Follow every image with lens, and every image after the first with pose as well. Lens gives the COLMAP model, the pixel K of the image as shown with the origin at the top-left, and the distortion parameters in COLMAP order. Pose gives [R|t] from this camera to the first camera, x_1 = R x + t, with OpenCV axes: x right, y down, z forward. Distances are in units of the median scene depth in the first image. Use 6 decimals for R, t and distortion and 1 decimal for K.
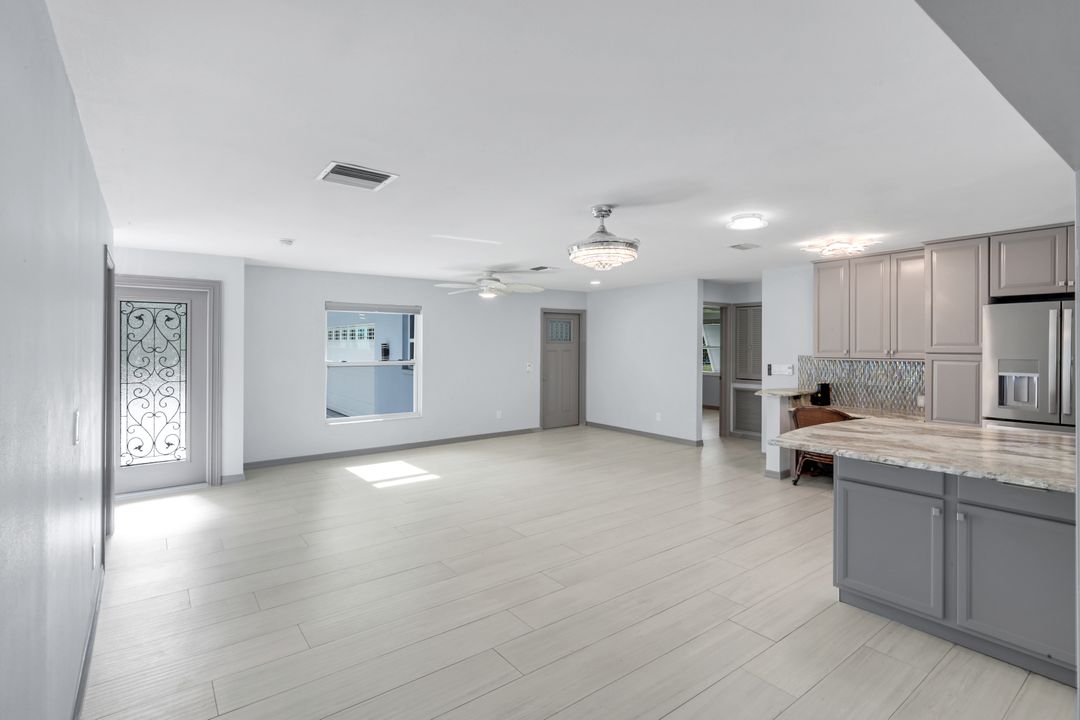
lens RADIAL K [[517.6, 0, 536.9], [0, 517.6, 343.9], [0, 0, 1]] dist [-0.000973, -0.000033]
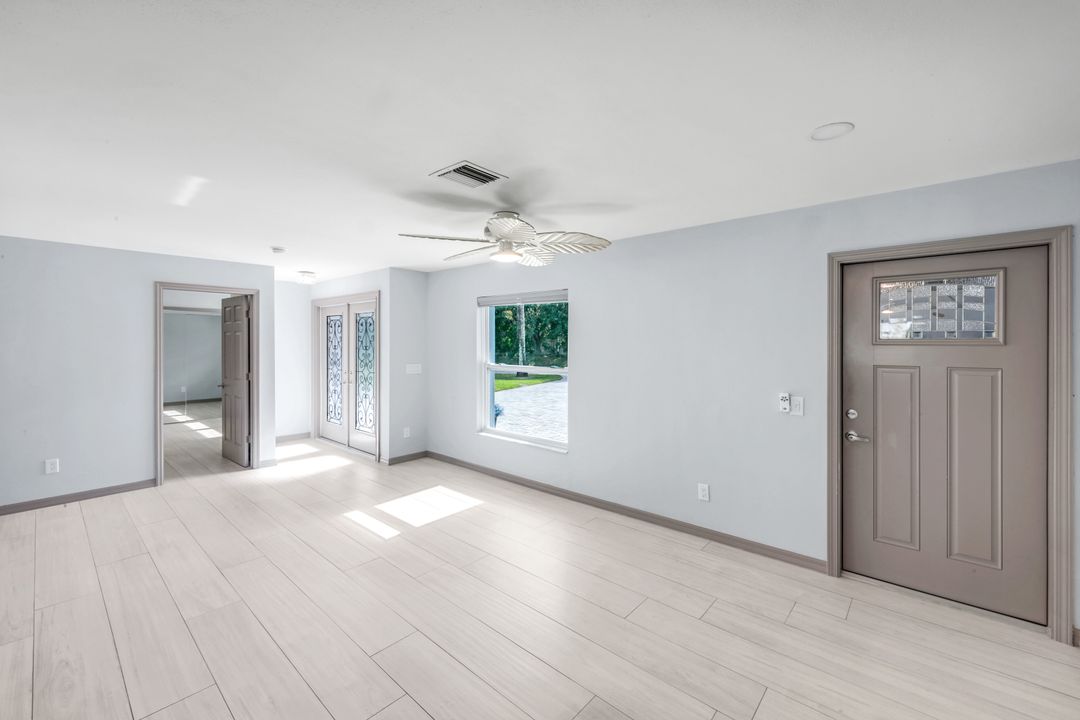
lens RADIAL K [[439.6, 0, 549.6], [0, 439.6, 358.3], [0, 0, 1]] dist [0.001015, -0.000039]
pose [[0.217537, 0.036014, -0.975387, 0.449592], [-0.004451, 0.999345, 0.035905, -0.004313], [0.976042, -0.003469, 0.217555, 1.148457]]
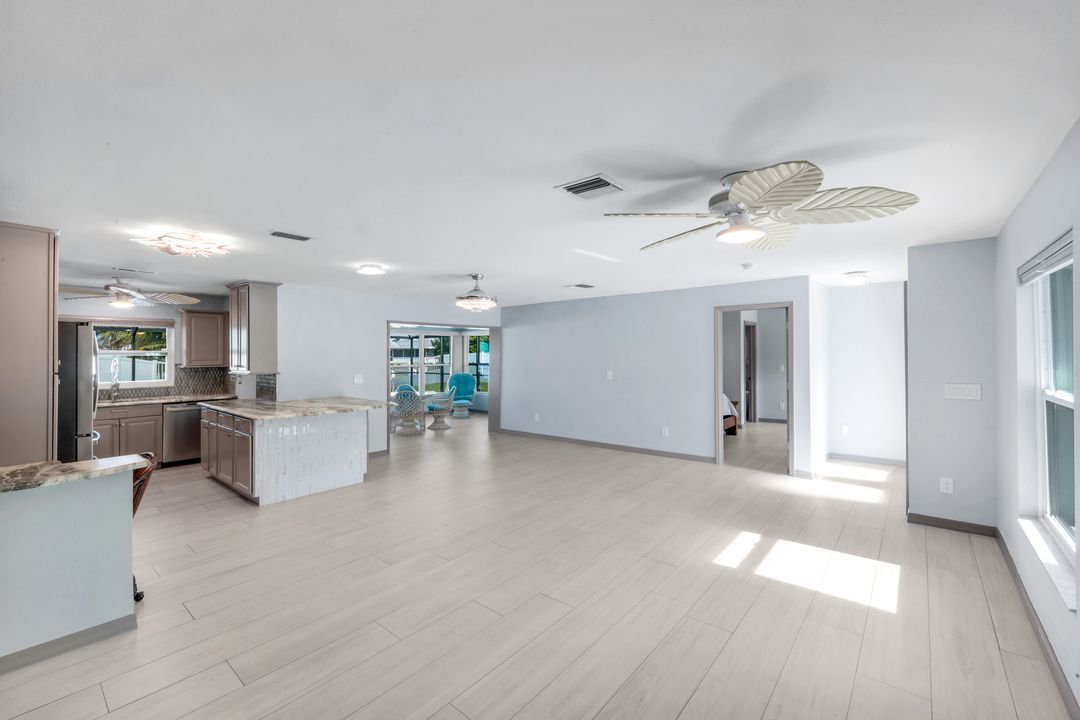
lens RADIAL K [[452.0, 0, 535.6], [0, 452.0, 351.0], [0, 0, 1]] dist [0.002283, 0.000339]
pose [[-0.974223, 0.007102, -0.225475, 0.166764], [0.009420, 0.999913, -0.009204, -0.001021], [0.225390, -0.011091, -0.974206, 1.583813]]
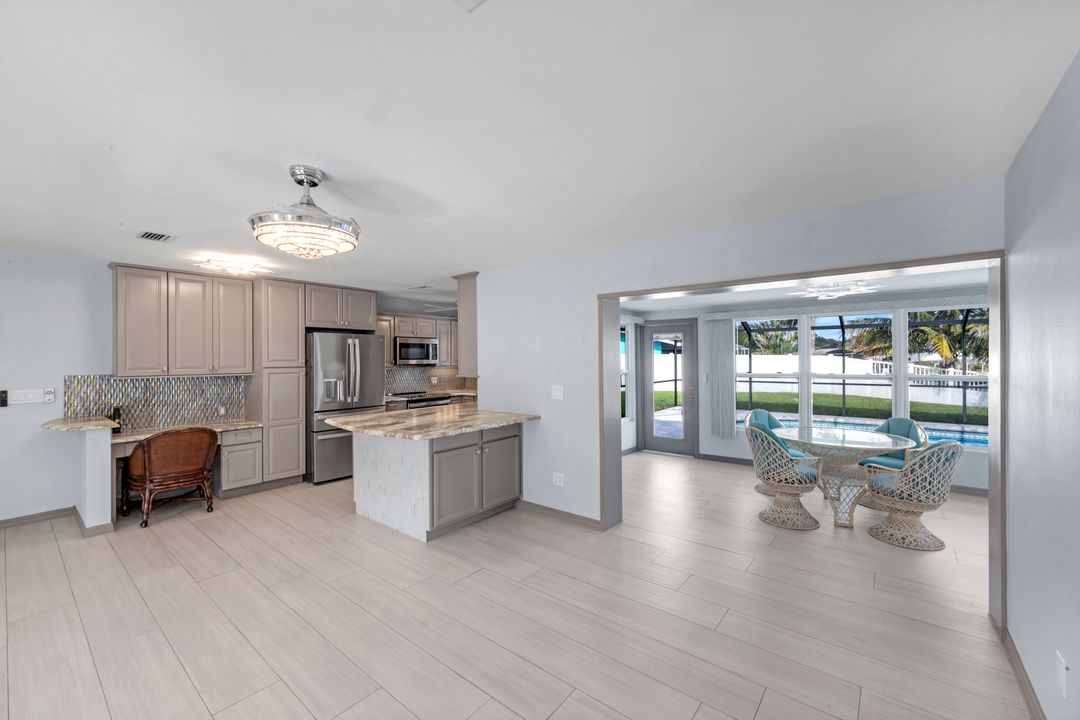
lens RADIAL K [[433.9, 0, 545.5], [0, 433.9, 358.4], [0, 0, 1]] dist [0.000958, 0.000114]
pose [[-0.251040, 0.002756, 0.967973, -0.351988], [0.004413, 0.999989, -0.001702, 0.000302], [-0.967967, 0.003844, -0.251049, 0.537616]]
